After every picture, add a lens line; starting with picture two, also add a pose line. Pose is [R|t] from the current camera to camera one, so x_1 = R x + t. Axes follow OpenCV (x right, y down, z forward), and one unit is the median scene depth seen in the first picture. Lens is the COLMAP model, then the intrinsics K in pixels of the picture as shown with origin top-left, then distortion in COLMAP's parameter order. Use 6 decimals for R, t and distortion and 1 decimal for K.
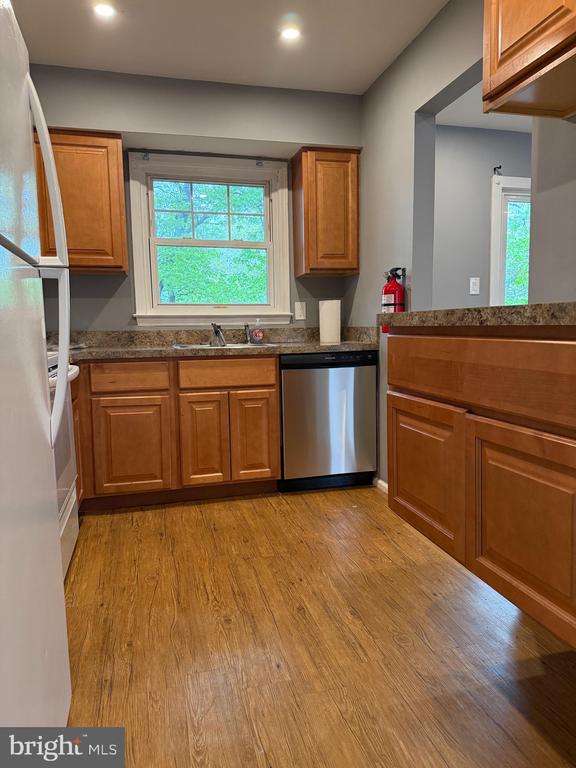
lens RADIAL K [[528.0, 0, 286.6], [0, 528.0, 392.5], [0, 0, 1]] dist [0.024695, -0.055524]
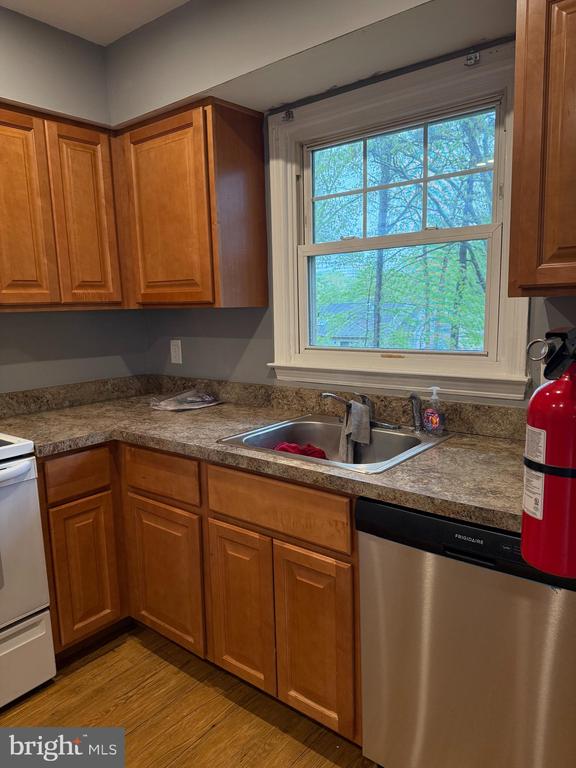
lens RADIAL K [[515.0, 0, 287.5], [0, 515.0, 391.5], [0, 0, 1]] dist [0.139020, -0.195976]
pose [[0.608605, 0.124827, -0.783593, 0.261251], [-0.086733, 0.992096, 0.090677, -0.176815], [0.788719, 0.012777, 0.614622, 0.613312]]
